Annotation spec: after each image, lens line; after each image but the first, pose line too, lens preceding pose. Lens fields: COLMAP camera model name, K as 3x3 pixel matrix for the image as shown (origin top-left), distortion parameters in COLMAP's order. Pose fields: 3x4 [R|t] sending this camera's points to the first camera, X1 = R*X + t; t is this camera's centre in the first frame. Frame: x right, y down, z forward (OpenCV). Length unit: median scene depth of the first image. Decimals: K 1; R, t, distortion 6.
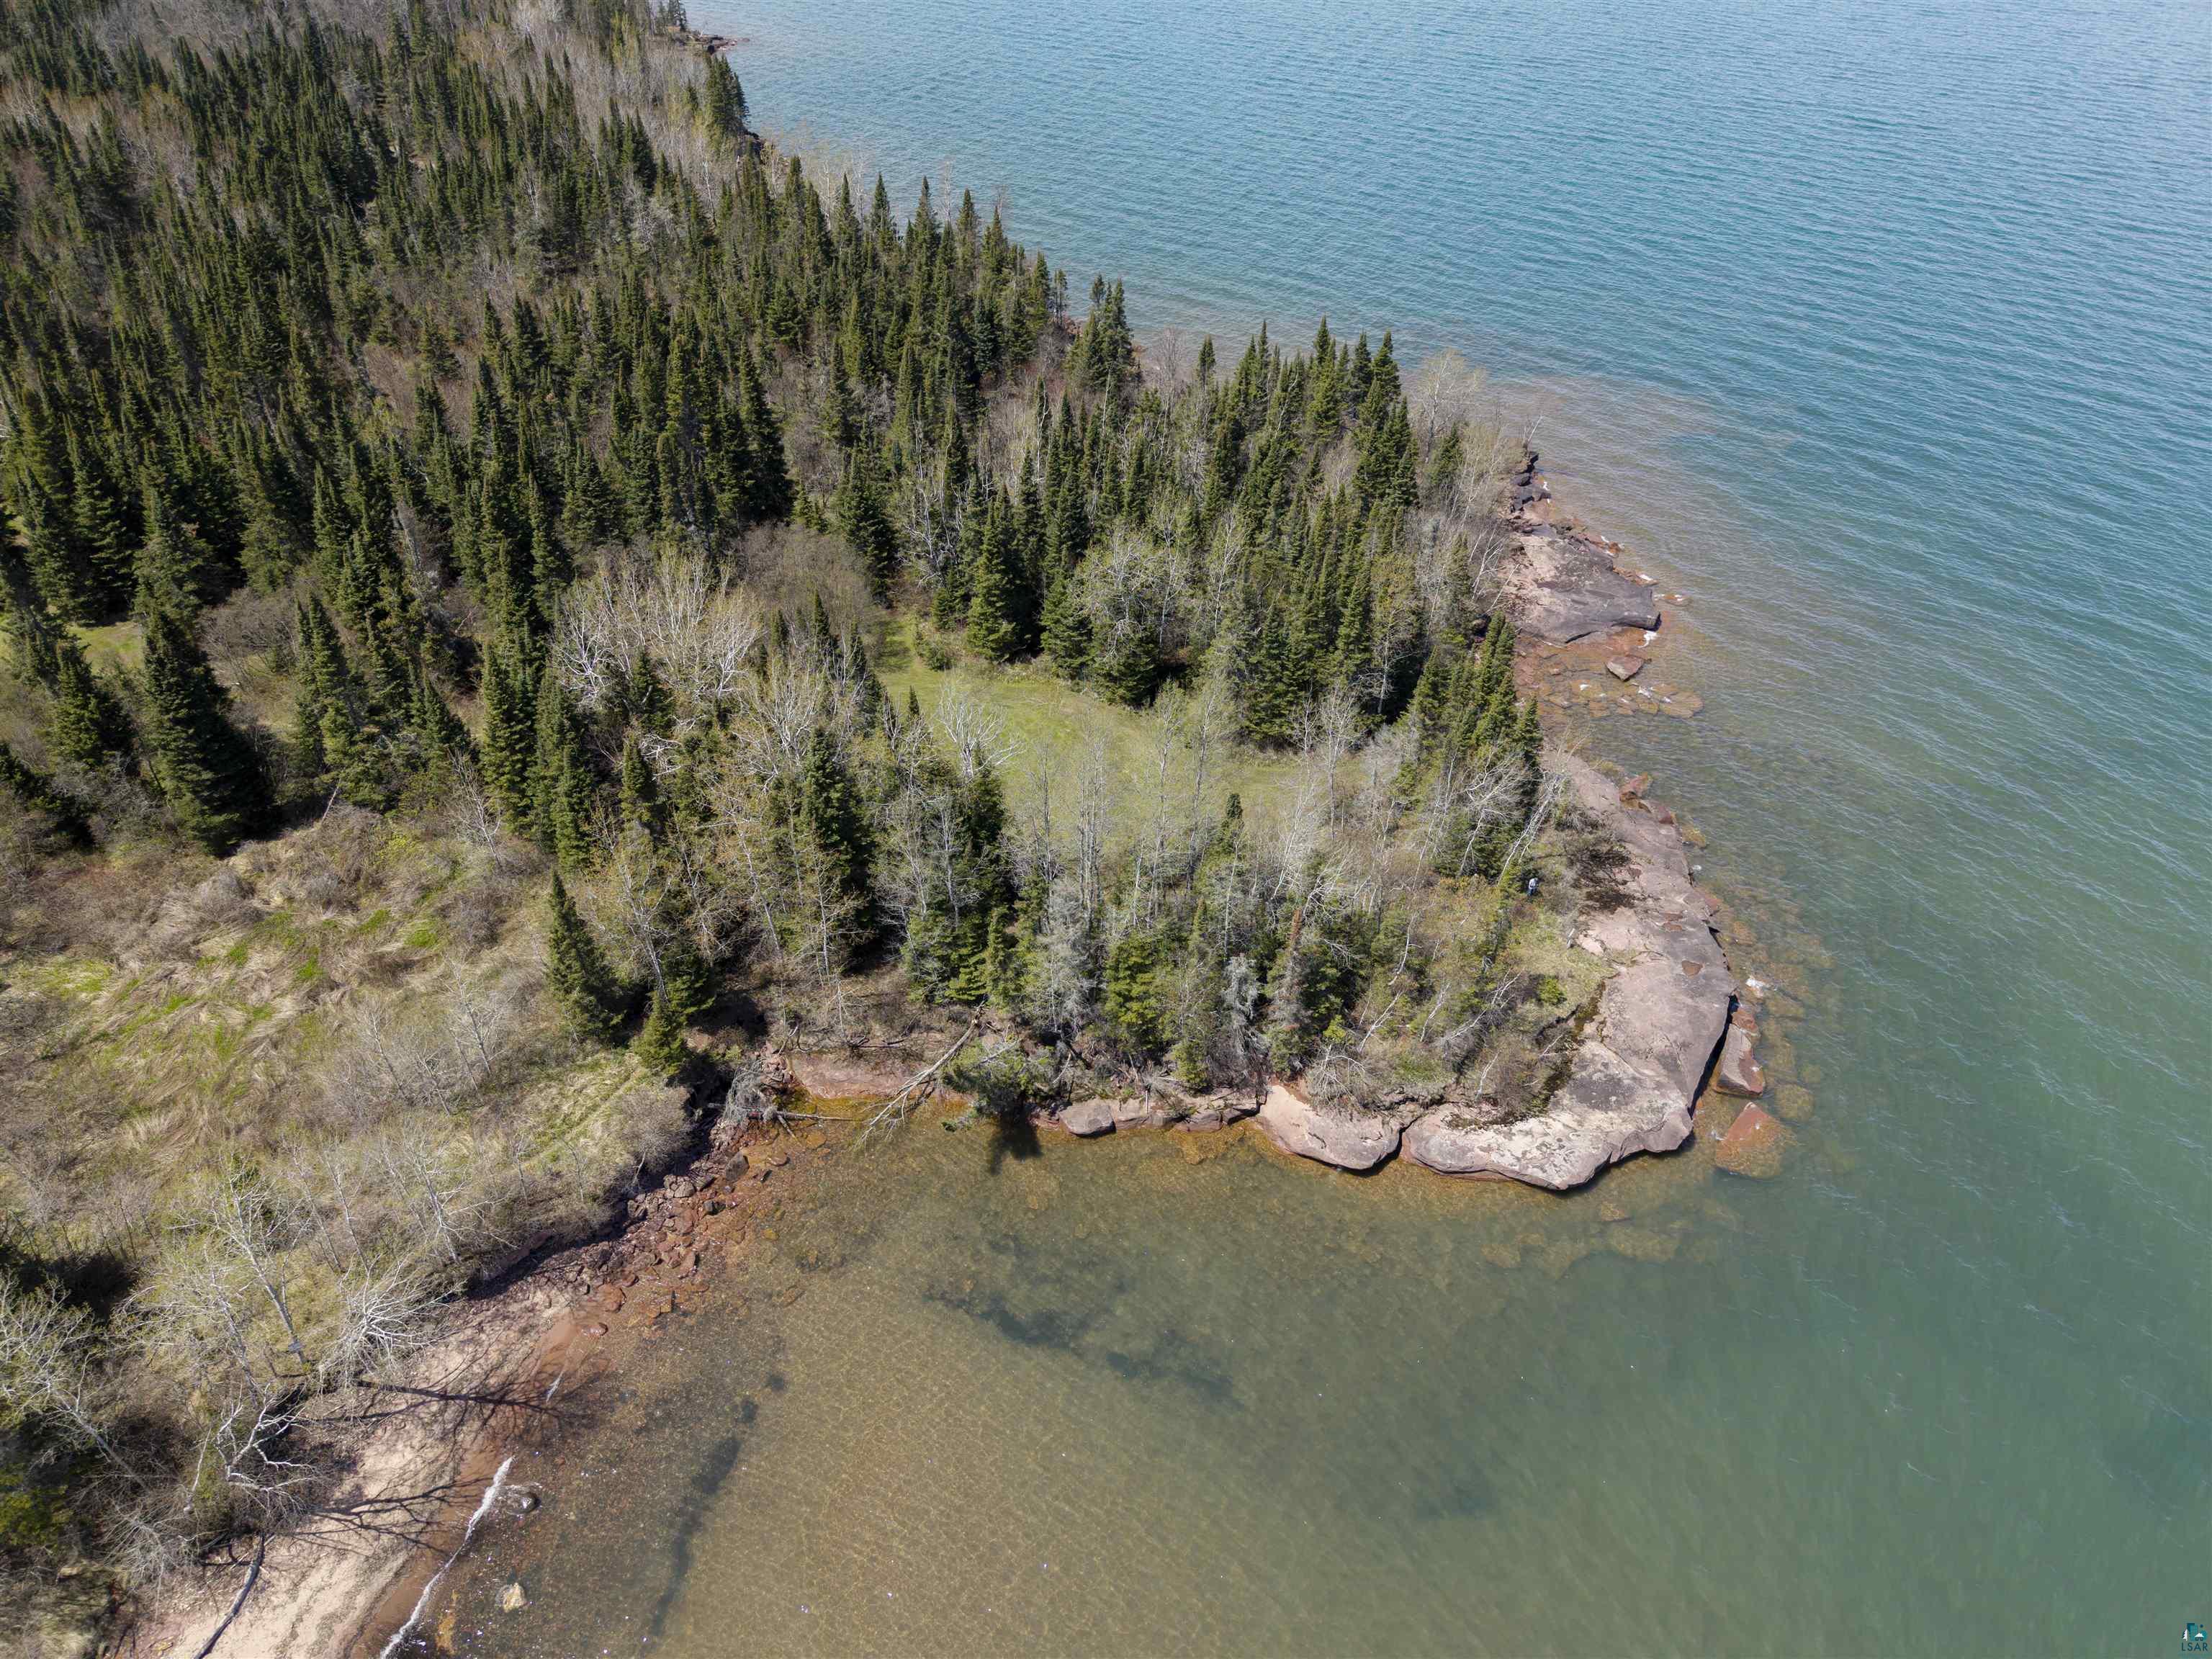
lens RADIAL K [[1478.1, 0, 1107.2], [0, 1478.1, 820.0], [0, 0, 1]] dist [0.024896, -0.025832]
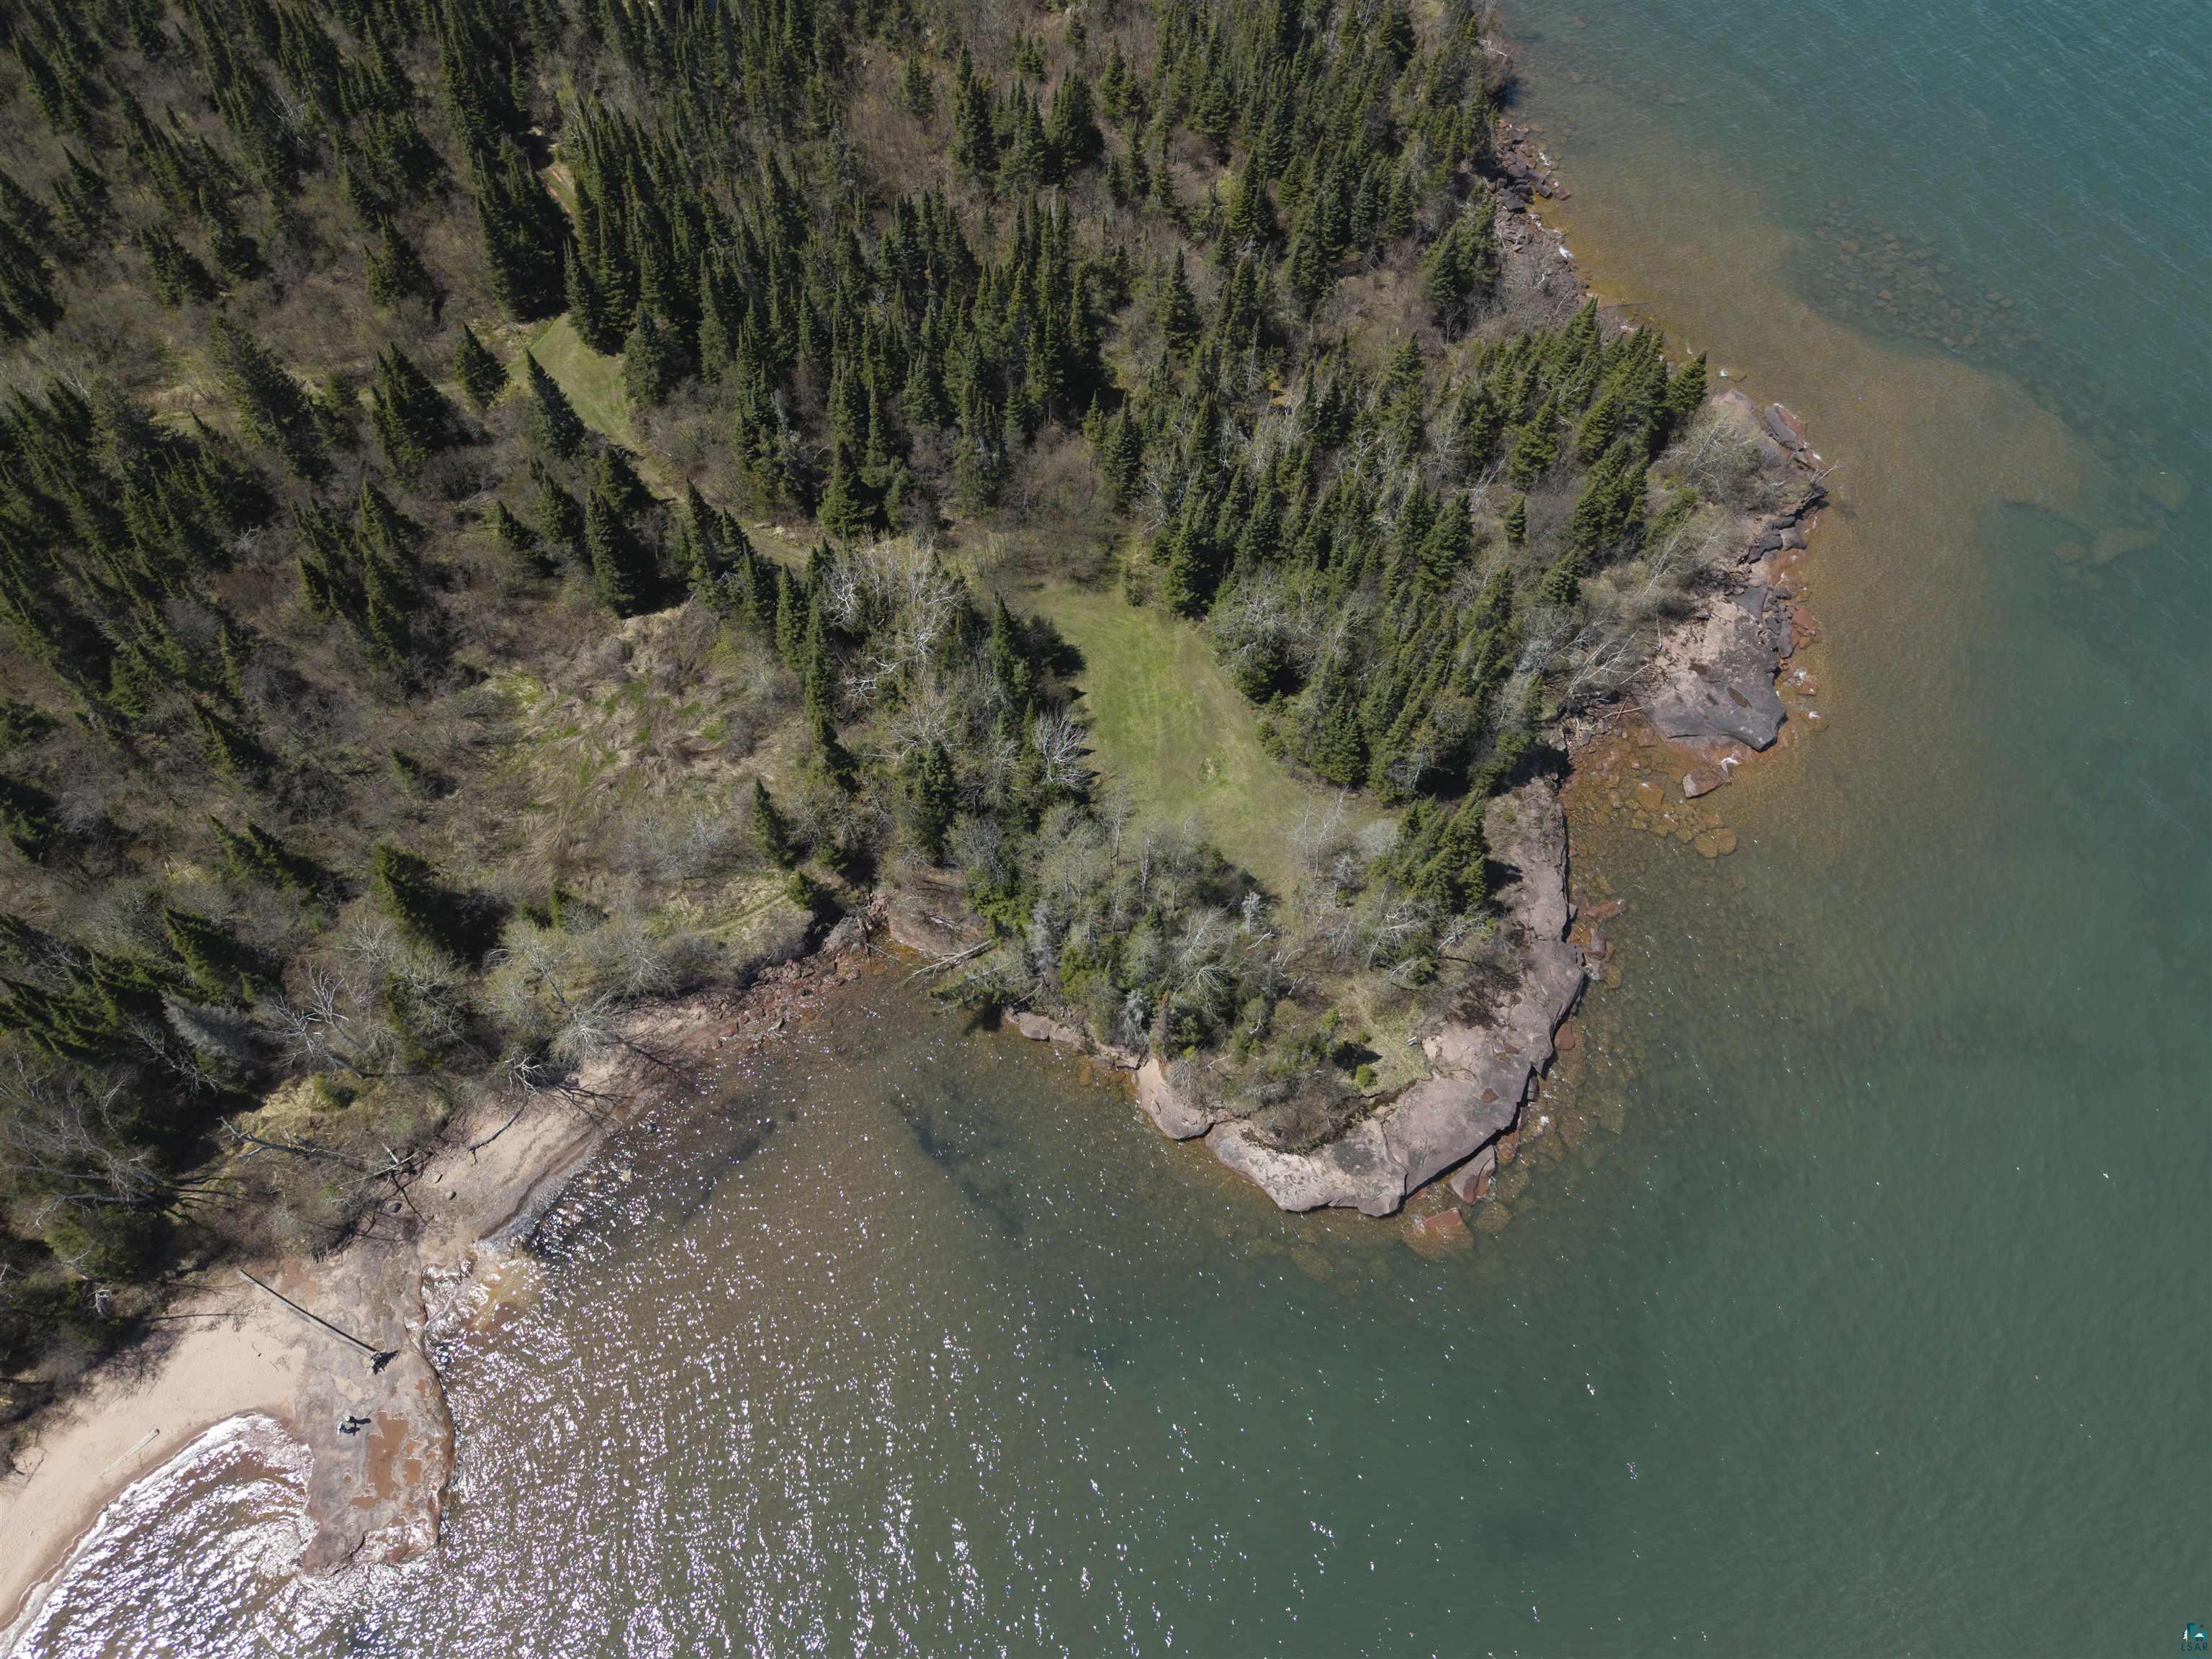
lens RADIAL K [[1478.1, 0, 1108.9], [0, 1478.1, 822.9], [0, 0, 1]] dist [0.024896, -0.025832]
pose [[0.894263, 0.381525, -0.233951, 0.329847], [-0.266634, 0.874032, 0.406171, -0.620922], [0.359444, -0.300844, 0.883342, -0.262749]]
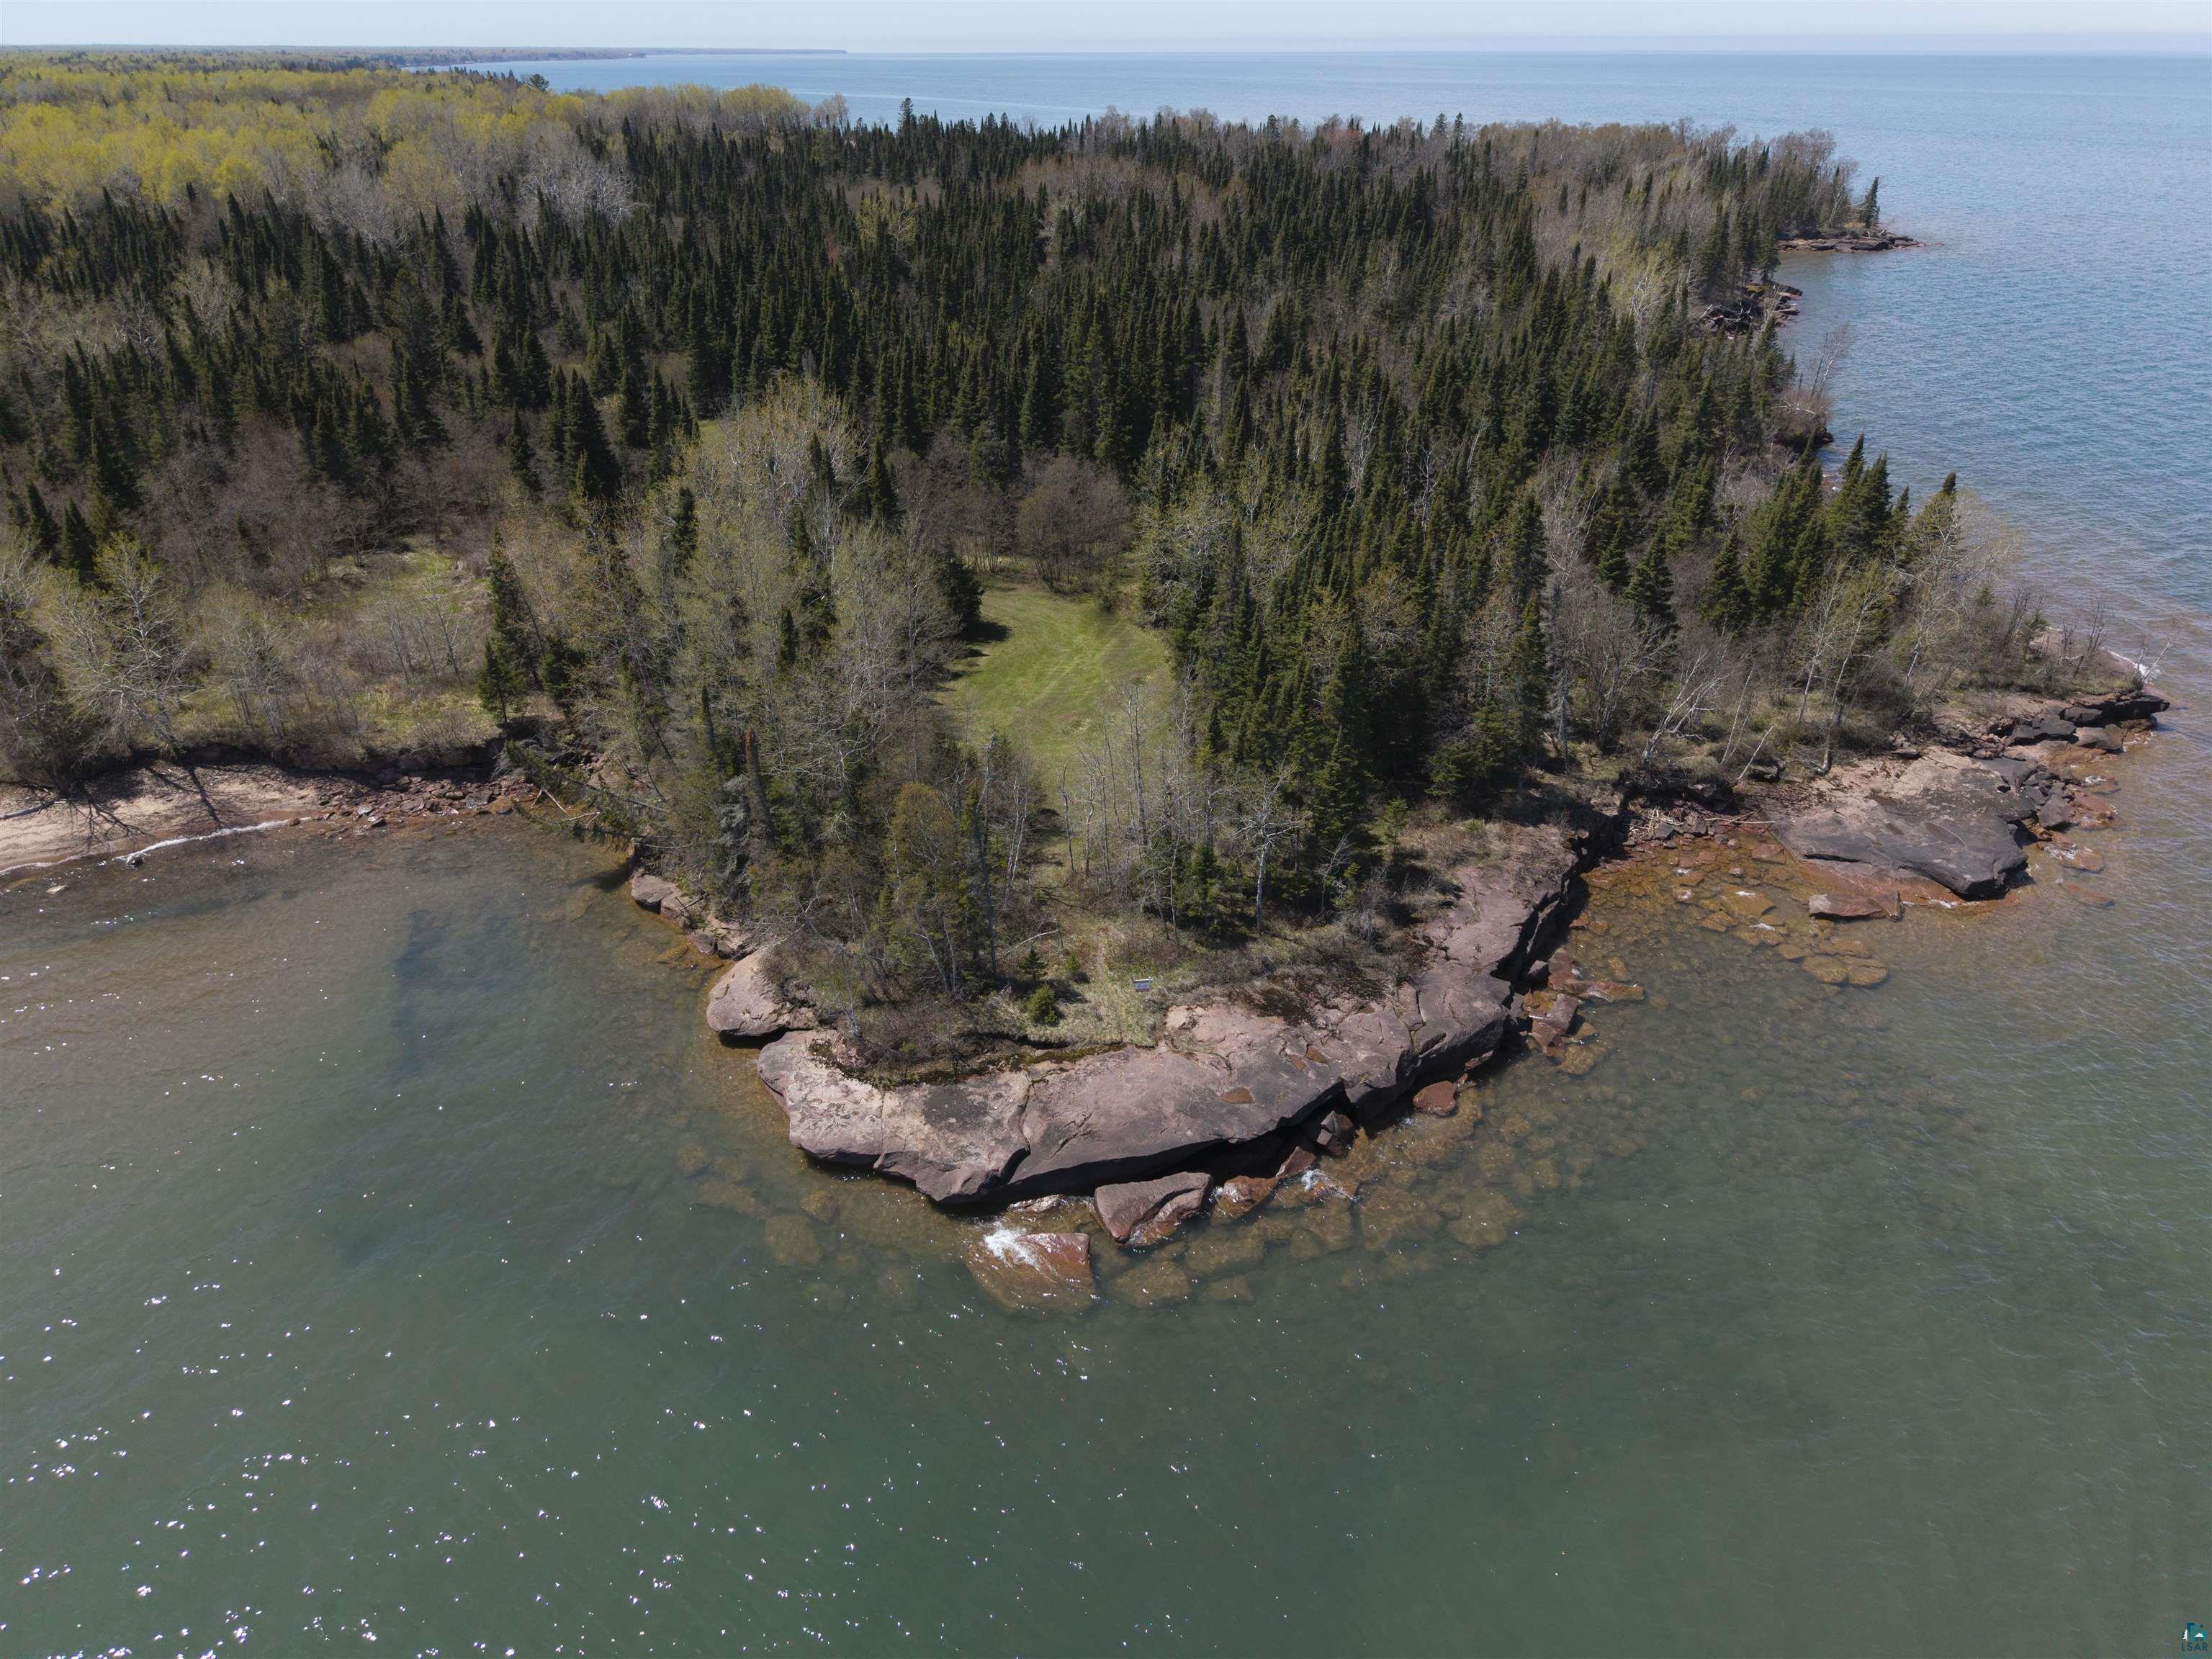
lens RADIAL K [[1478.1, 0, 1109.9], [0, 1478.1, 837.3], [0, 0, 1]] dist [0.024896, -0.025832]
pose [[0.643193, 0.358255, -0.676725, 0.865142], [-0.446067, 0.893650, 0.049129, -0.023708], [0.622356, 0.270265, 0.734595, 0.423998]]
